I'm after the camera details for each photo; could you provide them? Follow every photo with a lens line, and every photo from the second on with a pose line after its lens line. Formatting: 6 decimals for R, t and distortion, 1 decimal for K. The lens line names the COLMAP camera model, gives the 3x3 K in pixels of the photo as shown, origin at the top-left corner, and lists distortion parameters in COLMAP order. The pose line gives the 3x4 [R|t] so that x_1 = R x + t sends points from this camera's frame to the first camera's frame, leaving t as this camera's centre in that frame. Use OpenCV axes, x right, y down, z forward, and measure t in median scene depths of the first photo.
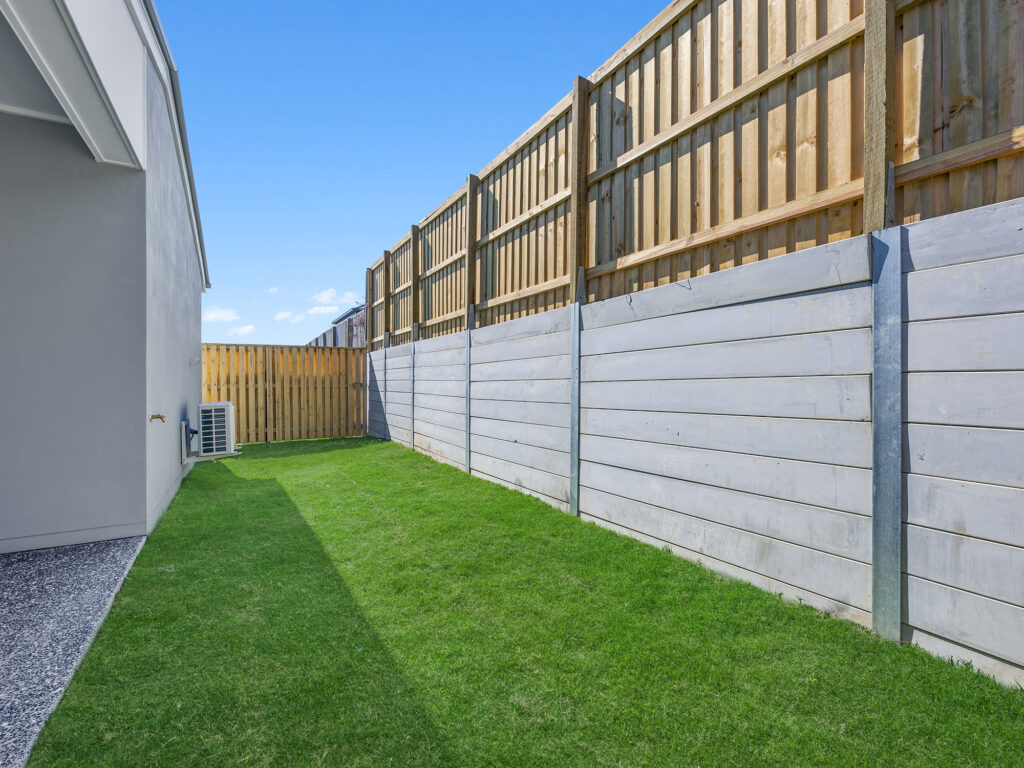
lens RADIAL K [[465.2, 0, 510.0], [0, 465.2, 381.0], [0, 0, 1]] dist [-0.010285, 0.001839]
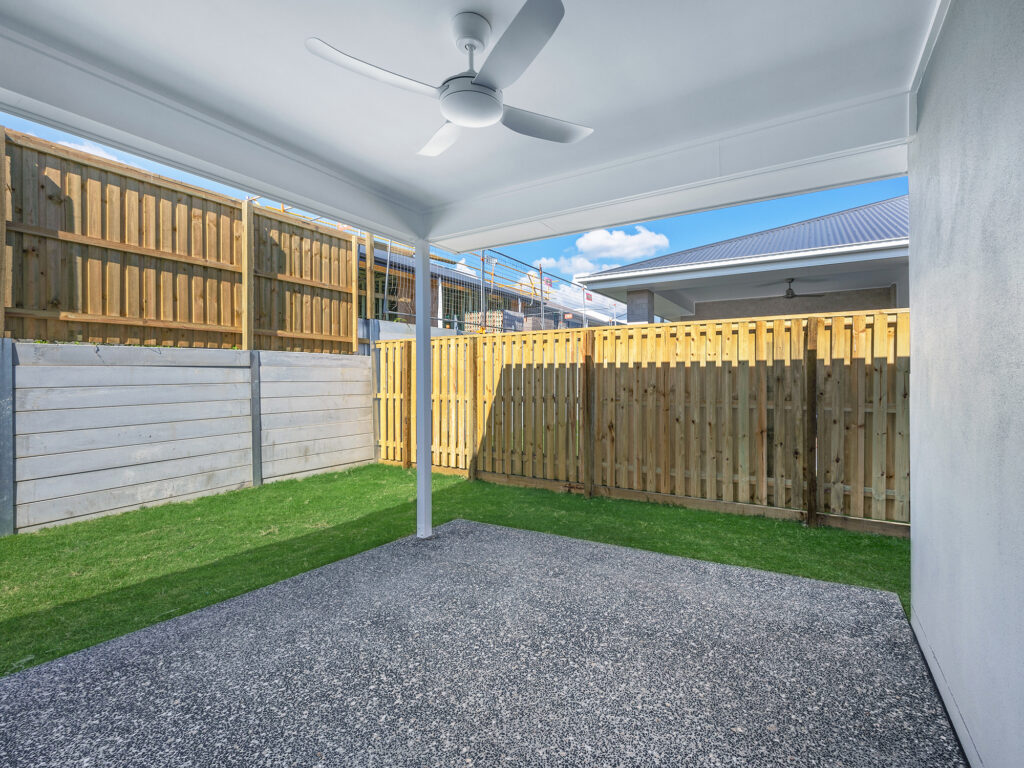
lens RADIAL K [[465.2, 0, 522.2], [0, 465.2, 383.7], [0, 0, 1]] dist [-0.010285, 0.001839]
pose [[-0.459495, 0.003420, 0.888174, -1.525200], [0.012332, 0.999921, 0.002530, -0.057291], [-0.888095, 0.012115, -0.459501, 0.484137]]
